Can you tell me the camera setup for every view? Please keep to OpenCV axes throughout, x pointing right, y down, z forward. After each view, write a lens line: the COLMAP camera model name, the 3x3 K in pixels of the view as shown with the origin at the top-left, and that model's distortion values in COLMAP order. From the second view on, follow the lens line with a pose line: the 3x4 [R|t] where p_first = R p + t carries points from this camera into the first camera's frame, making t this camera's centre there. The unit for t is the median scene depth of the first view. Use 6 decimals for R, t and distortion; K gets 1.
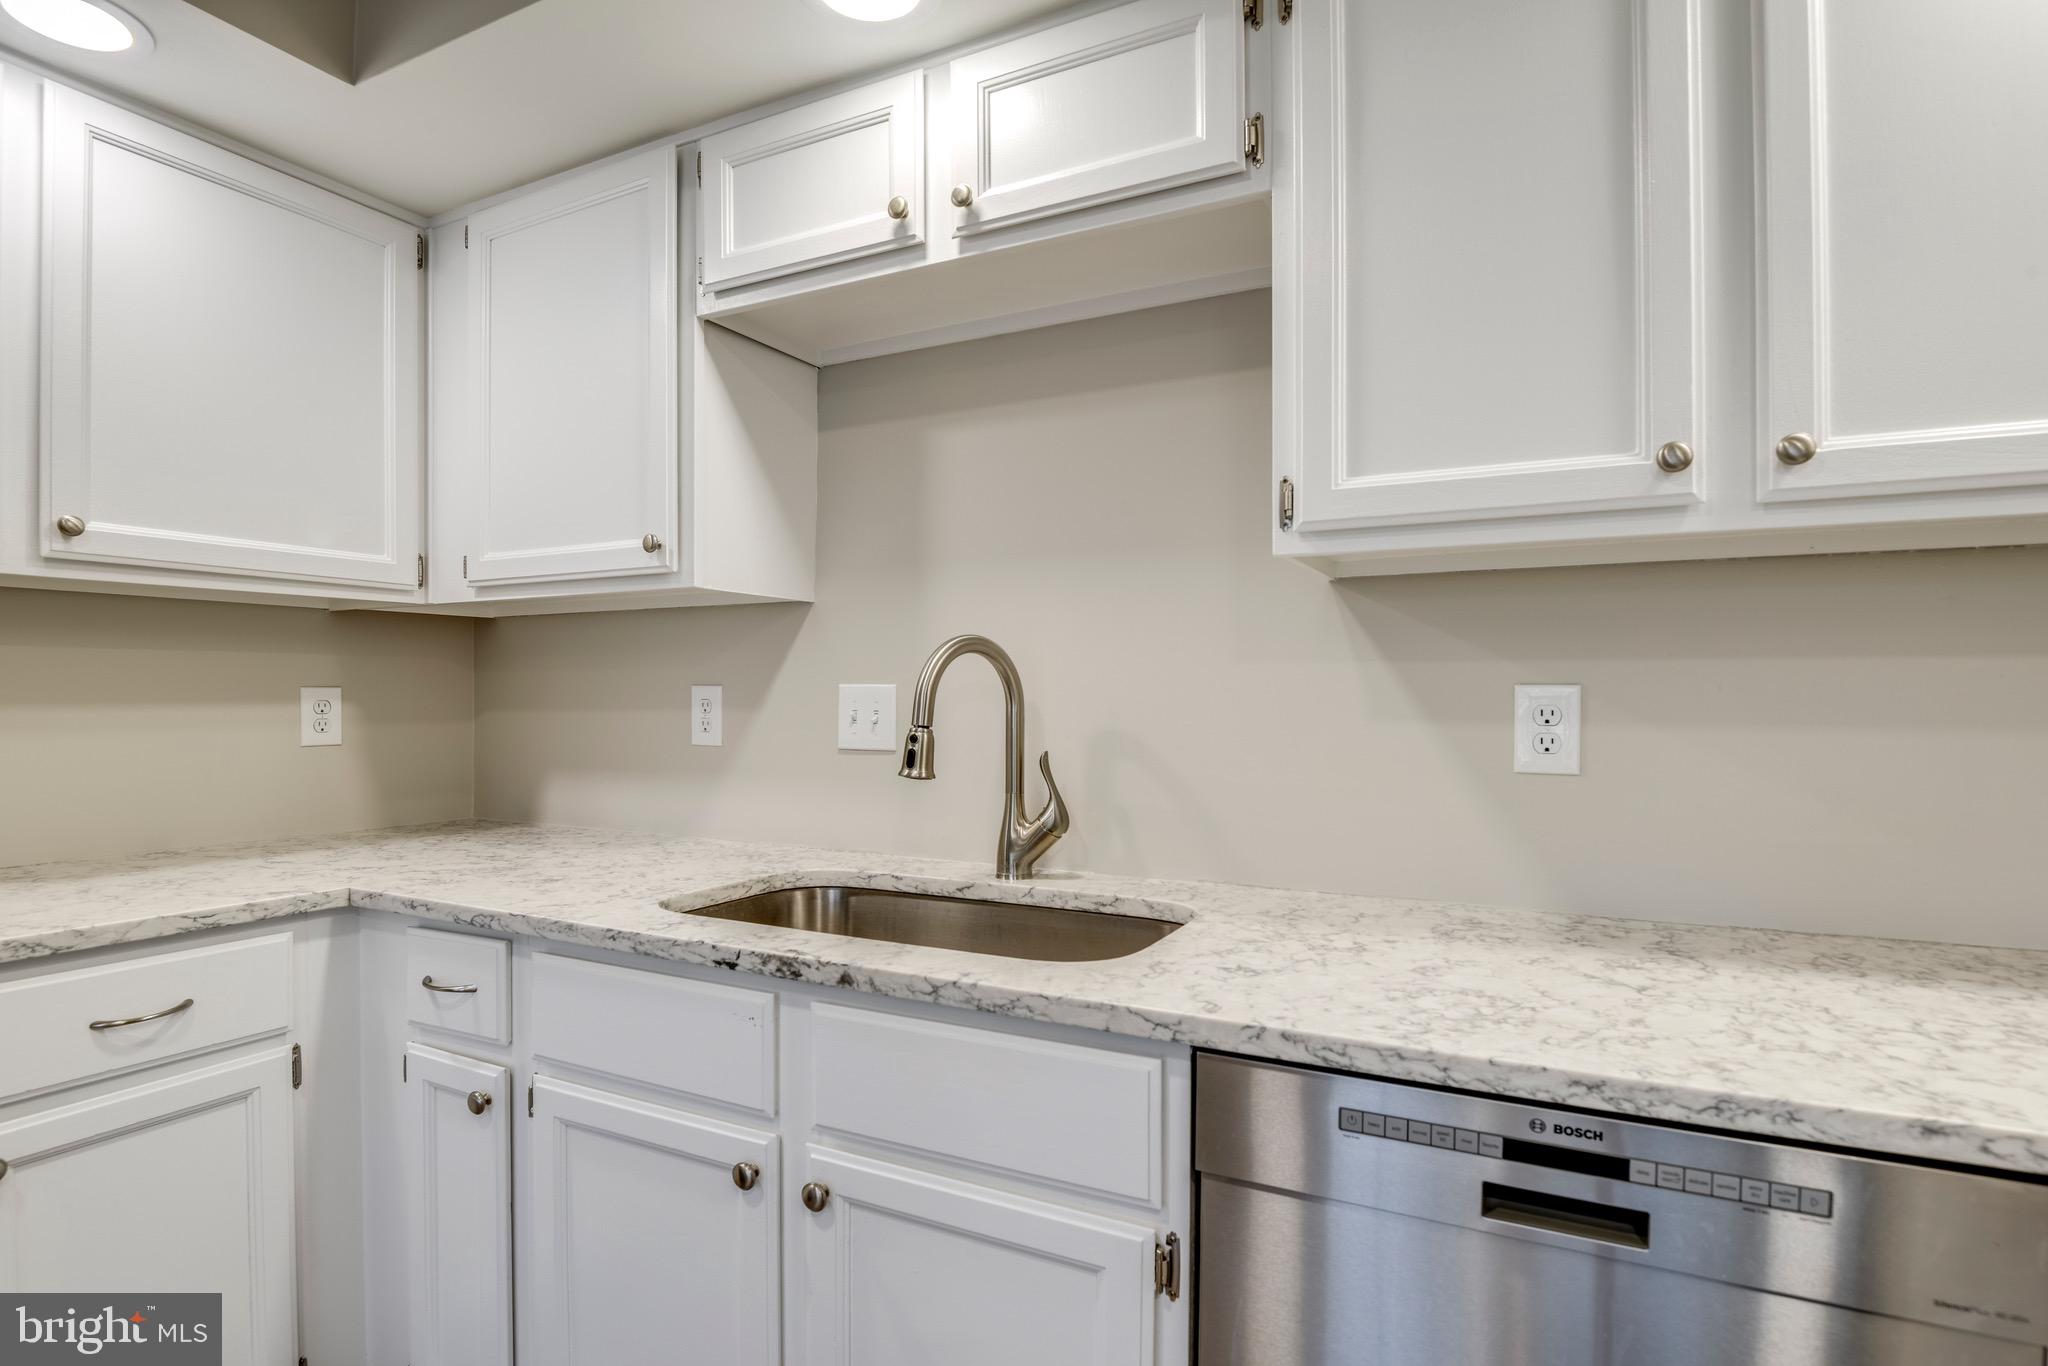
lens RADIAL K [[1006.3, 0, 1023.9], [0, 1006.3, 708.0], [0, 0, 1]] dist [0.000599, -0.015471]
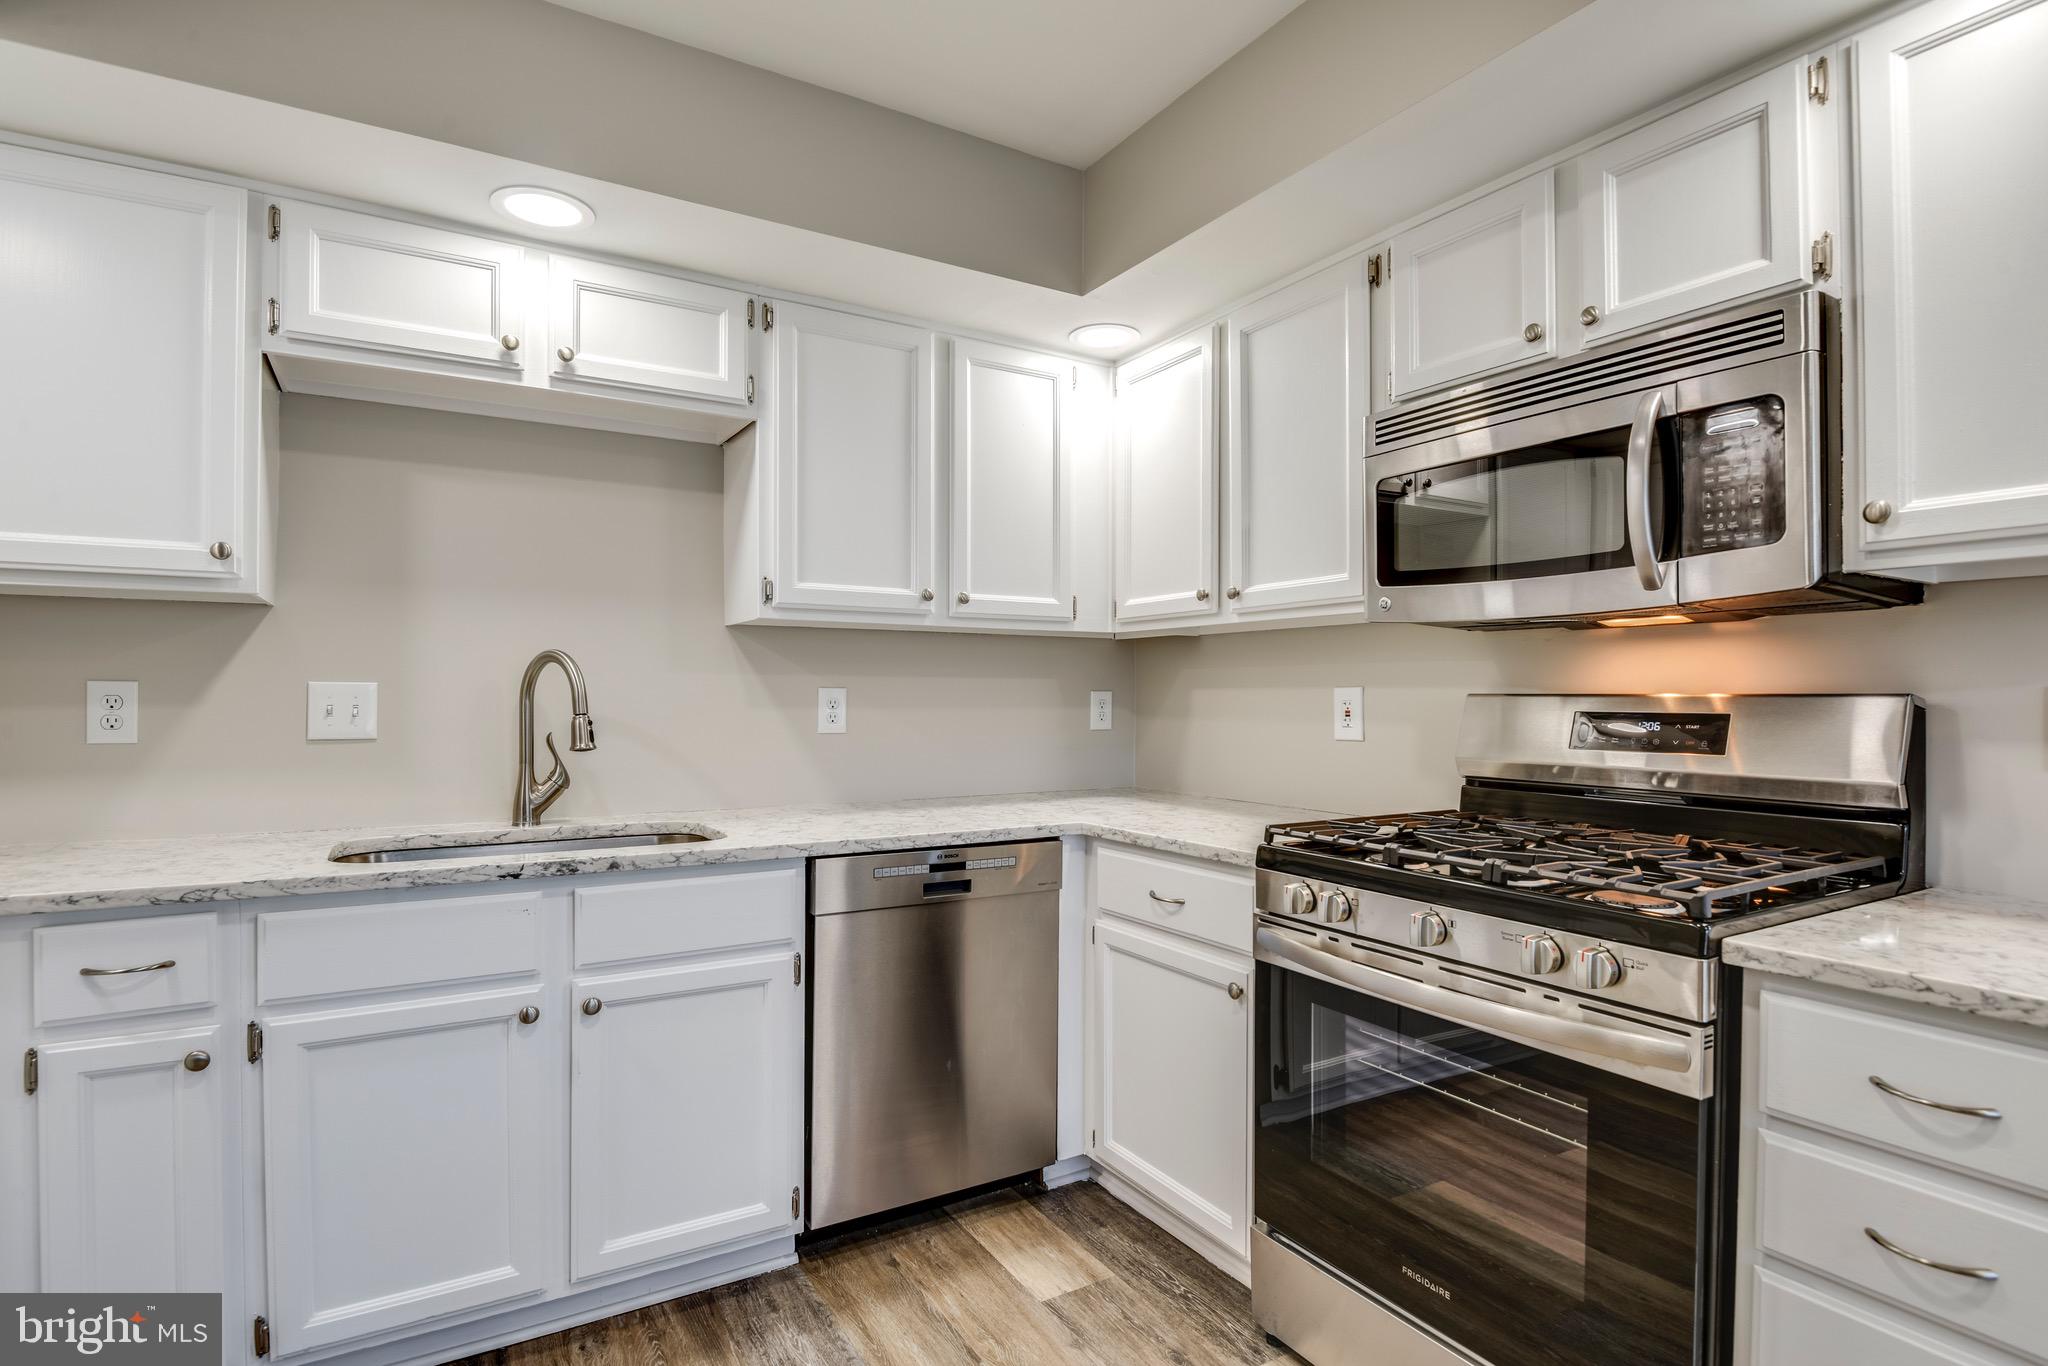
lens RADIAL K [[985.0, 0, 1015.7], [0, 985.0, 695.8], [0, 0, 1]] dist [0.001460, -0.015227]
pose [[0.526435, -0.000190, 0.850215, -0.954227], [0.008033, 0.999956, -0.004751, 0.004314], [-0.850177, 0.009331, 0.526414, -0.322818]]
